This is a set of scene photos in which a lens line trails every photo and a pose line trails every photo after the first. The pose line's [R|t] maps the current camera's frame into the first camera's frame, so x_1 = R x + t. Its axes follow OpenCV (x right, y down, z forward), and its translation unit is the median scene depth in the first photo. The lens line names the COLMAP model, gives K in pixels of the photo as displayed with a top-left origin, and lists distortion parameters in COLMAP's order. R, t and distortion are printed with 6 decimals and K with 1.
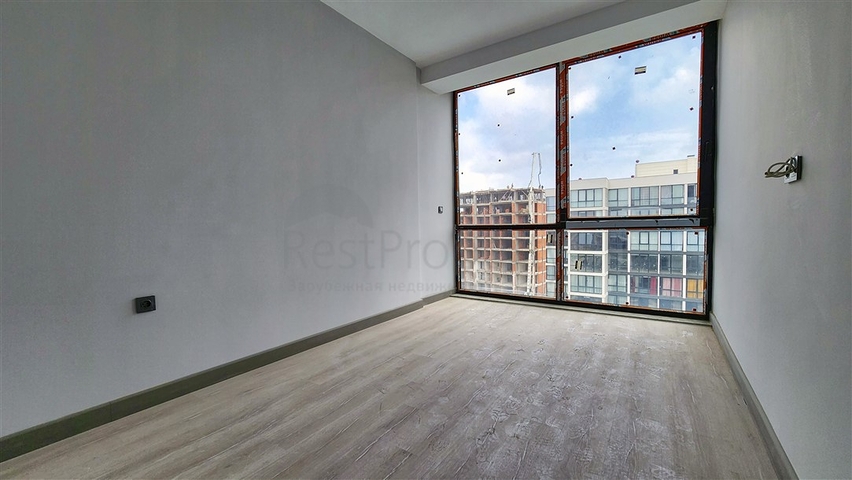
lens RADIAL K [[346.7, 0, 423.6], [0, 346.7, 242.7], [0, 0, 1]] dist [0.000897, -0.000590]
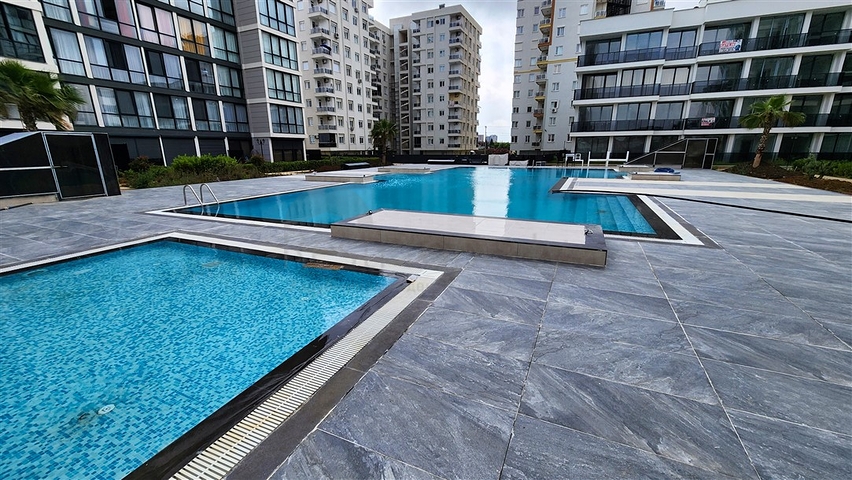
lens RADIAL K [[350.0, 0, 426.0], [0, 350.0, 240.0], [0, 0, 1]] dist [0.003325, -0.000117]
pose [[-0.182774, -0.227723, 0.956418, 0.013476], [0.057831, 0.968631, 0.241683, 0.350528], [-0.981453, 0.099484, -0.163871, 0.700701]]
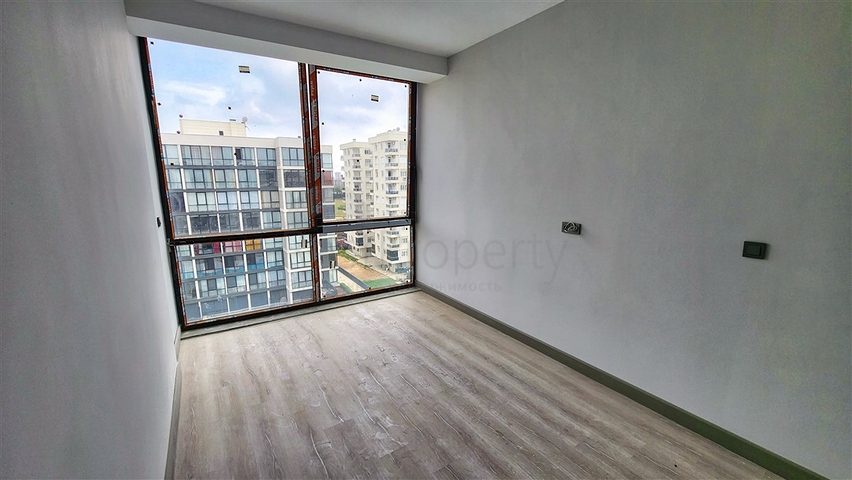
lens RADIAL K [[346.7, 0, 423.6], [0, 346.7, 242.7], [0, 0, 1]] dist [0.000897, -0.000590]
pose [[0.389786, -0.153578, 0.908009, -0.035946], [0.039229, 0.987870, 0.150245, -0.013506], [-0.920070, -0.022943, 0.391083, 0.027803]]
